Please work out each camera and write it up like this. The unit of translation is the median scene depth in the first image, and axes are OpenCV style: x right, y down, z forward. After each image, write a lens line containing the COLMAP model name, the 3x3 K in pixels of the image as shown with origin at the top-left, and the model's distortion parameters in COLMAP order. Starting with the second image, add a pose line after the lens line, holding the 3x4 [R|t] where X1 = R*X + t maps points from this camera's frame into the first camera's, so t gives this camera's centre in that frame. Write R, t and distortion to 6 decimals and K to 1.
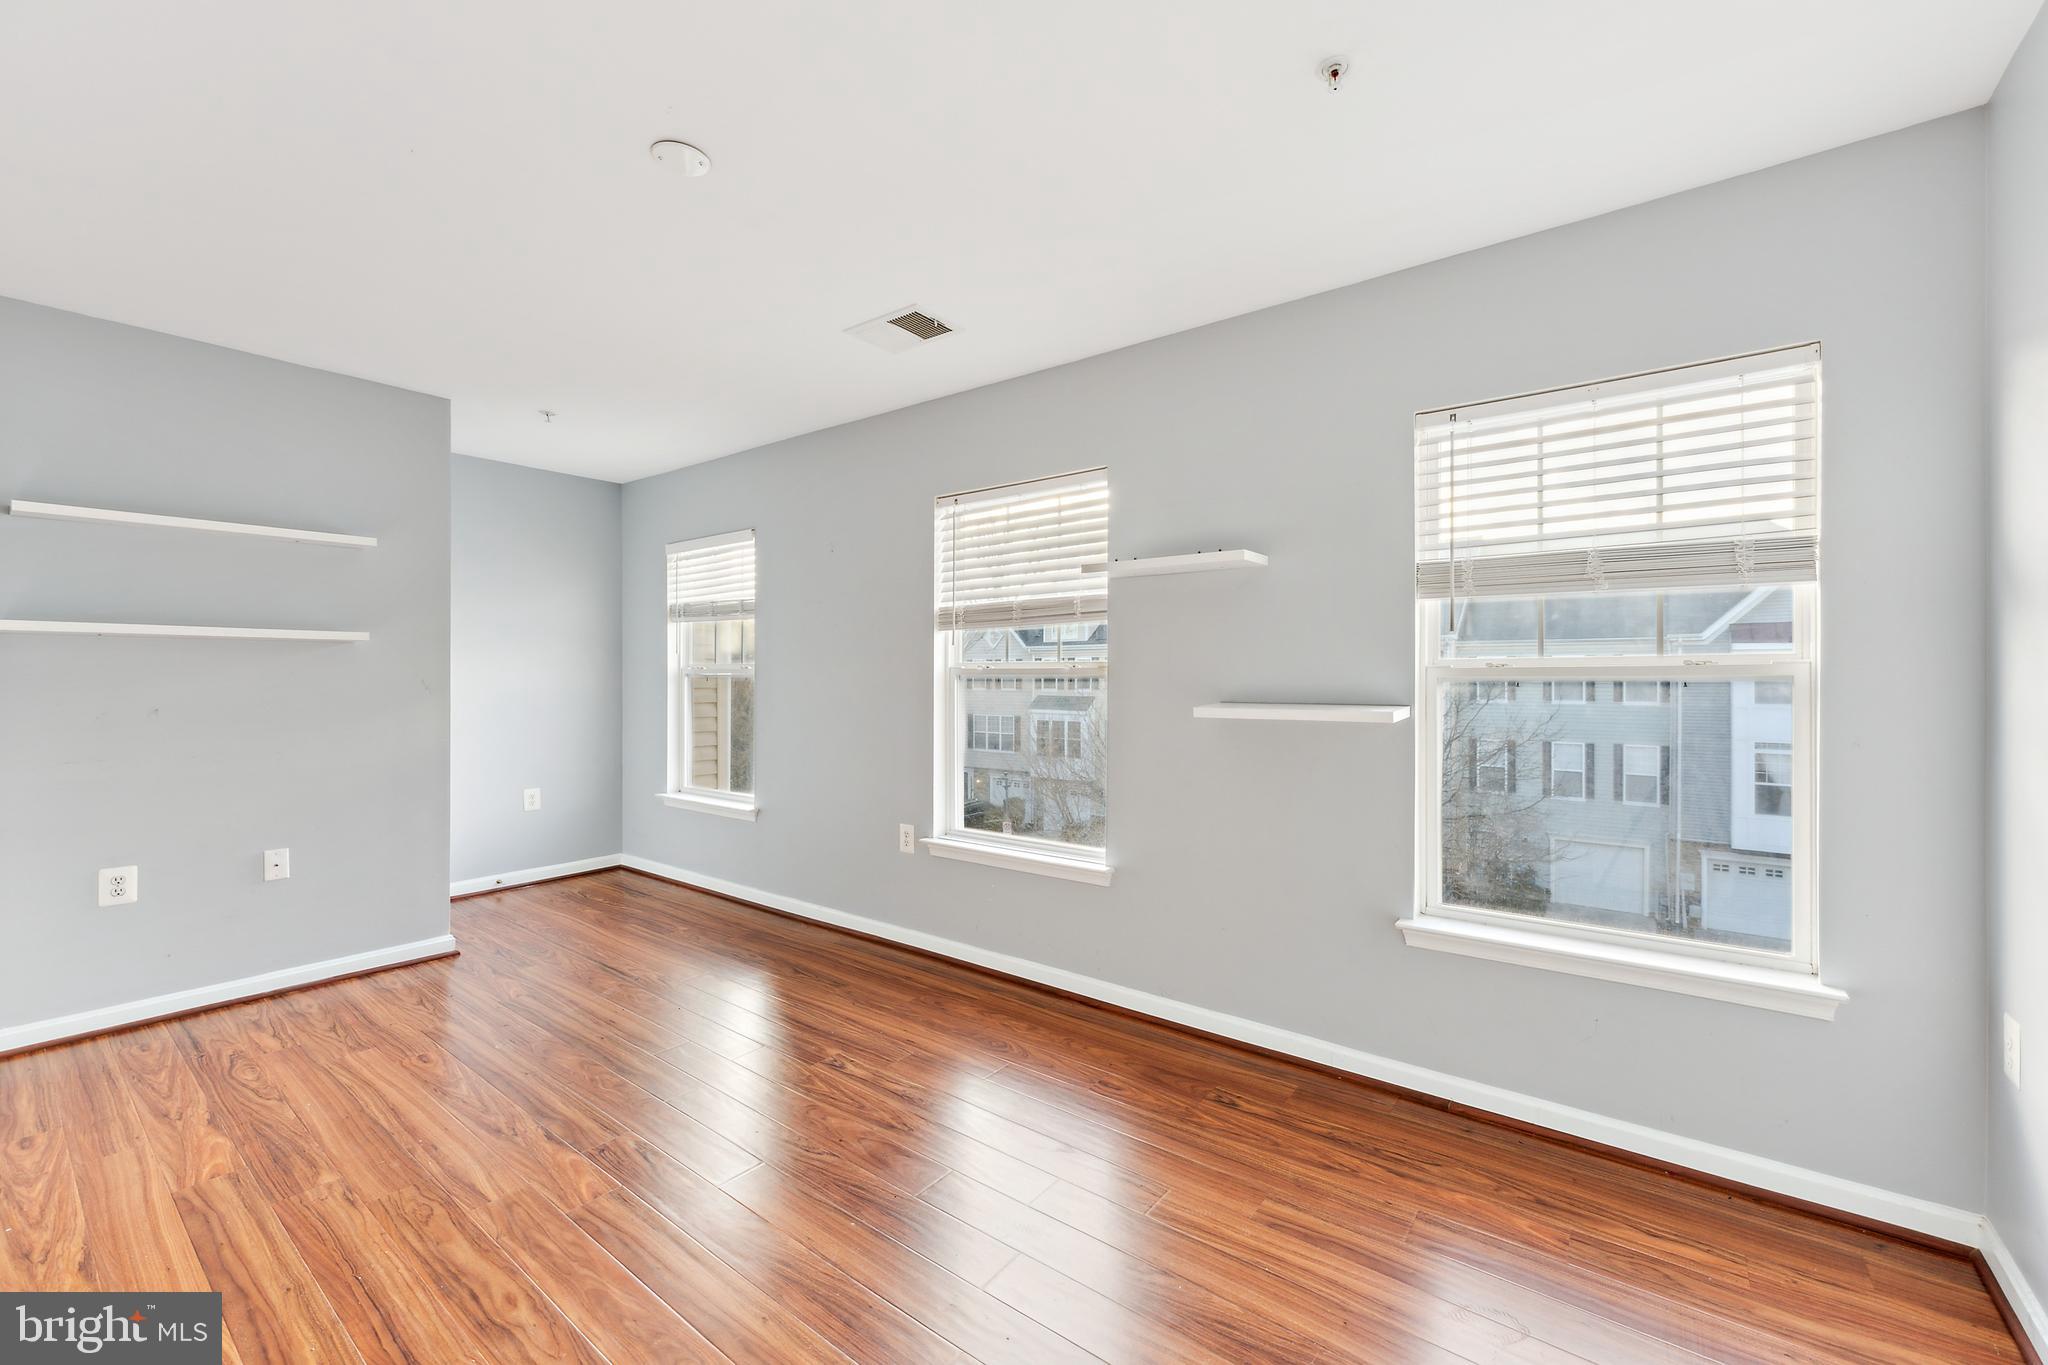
lens RADIAL K [[821.7, 0, 1028.2], [0, 821.7, 676.3], [0, 0, 1]] dist [0.000042, -0.000183]
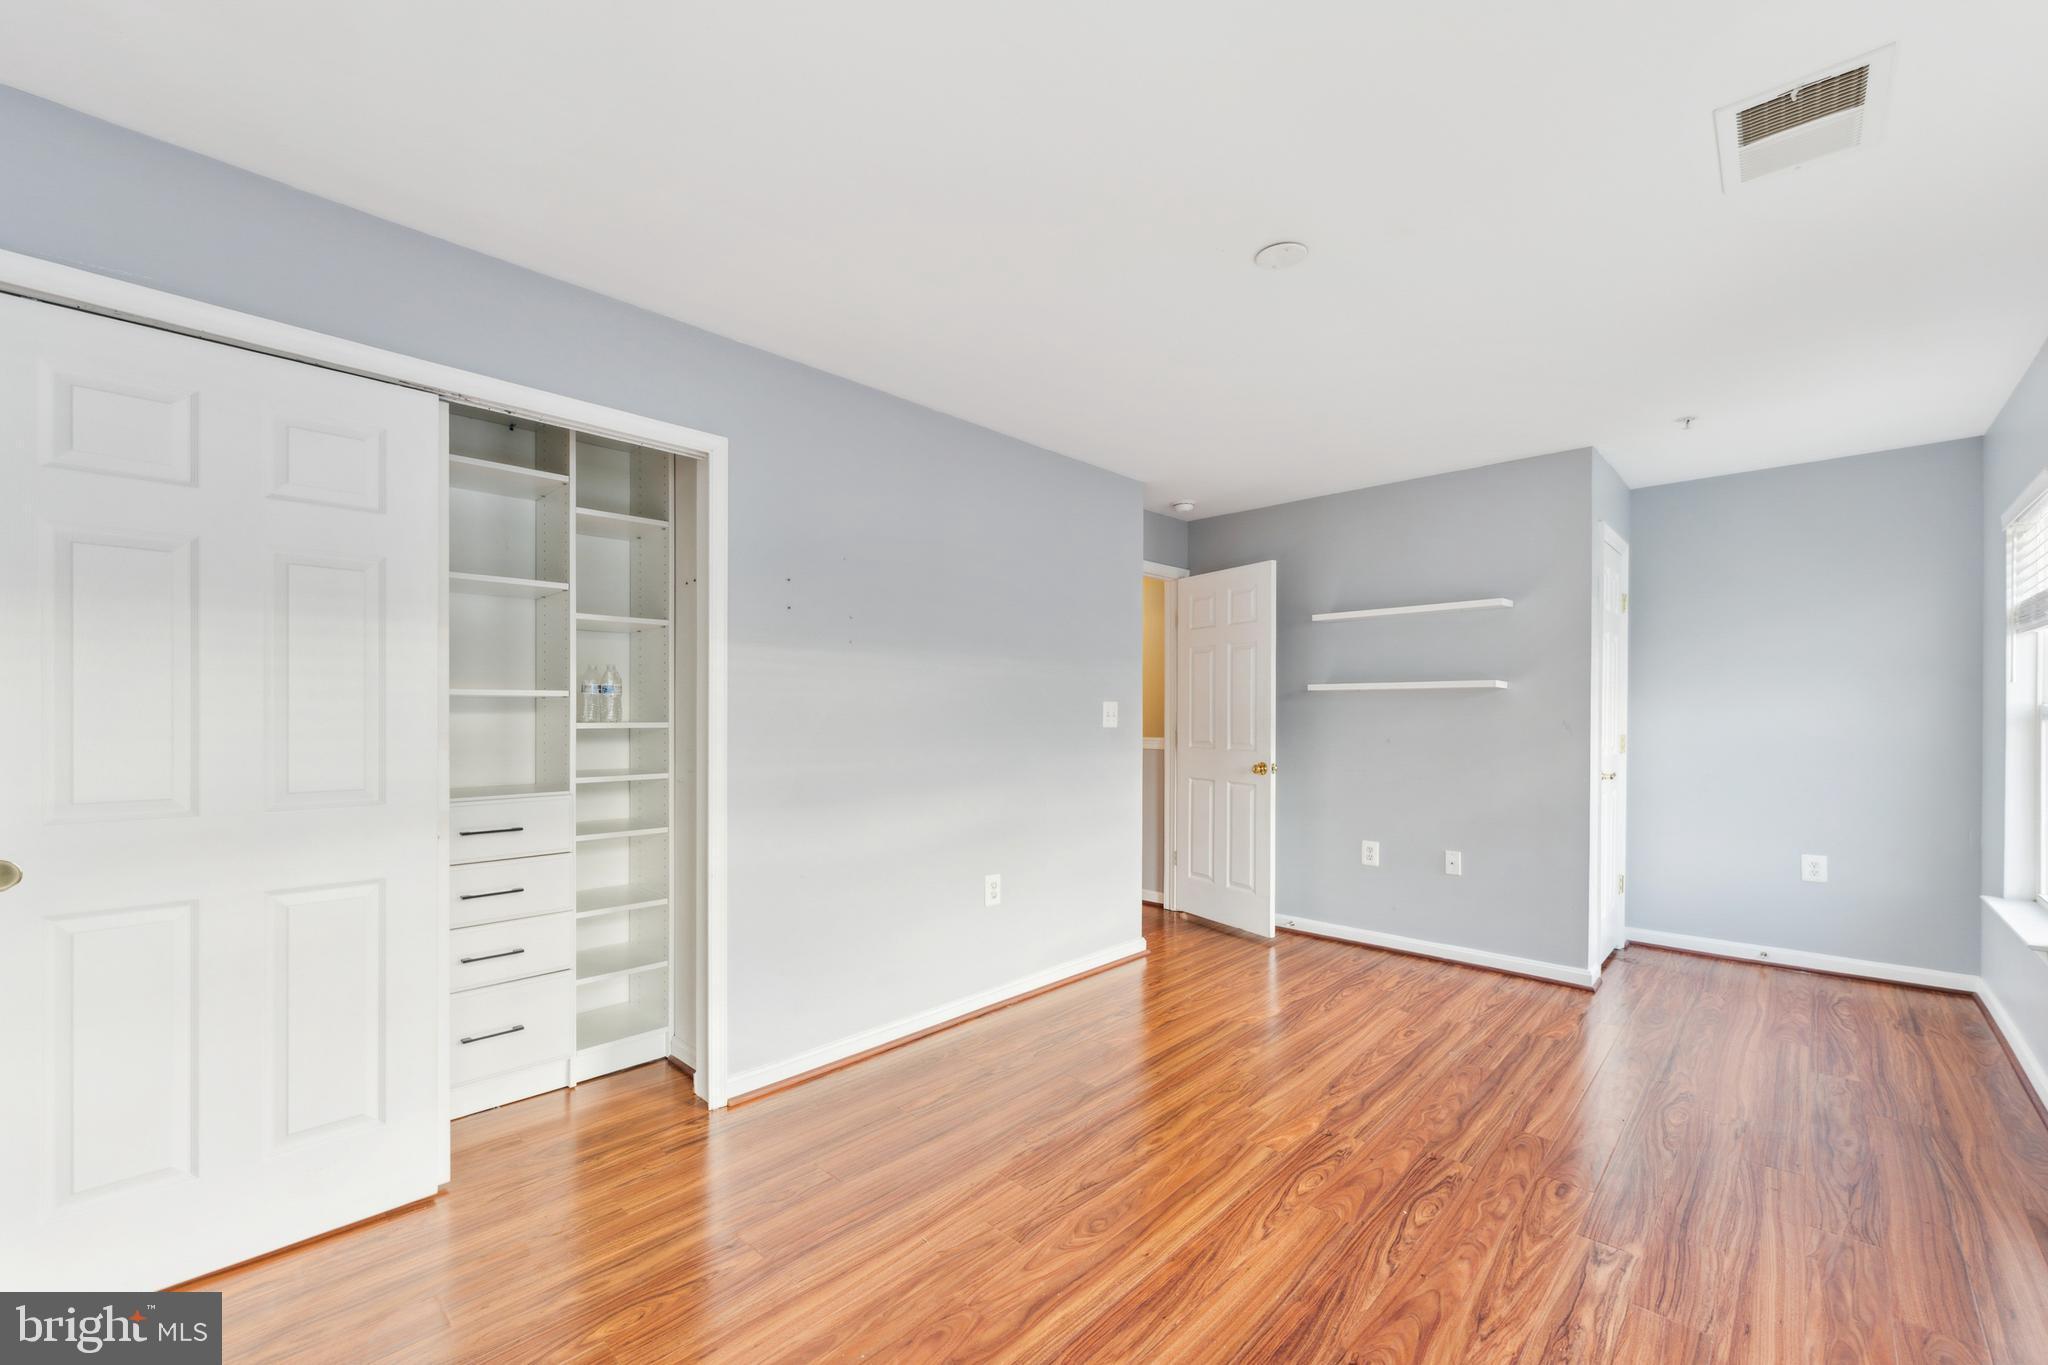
lens RADIAL K [[827.5, 0, 1029.7], [0, 827.5, 718.4], [0, 0, 1]] dist [-0.000263, 0.000100]
pose [[-0.098763, 0.005536, -0.995096, 0.490821], [-0.000563, 0.999984, 0.005619, -0.005152], [0.995111, 0.001115, -0.098759, 0.518902]]
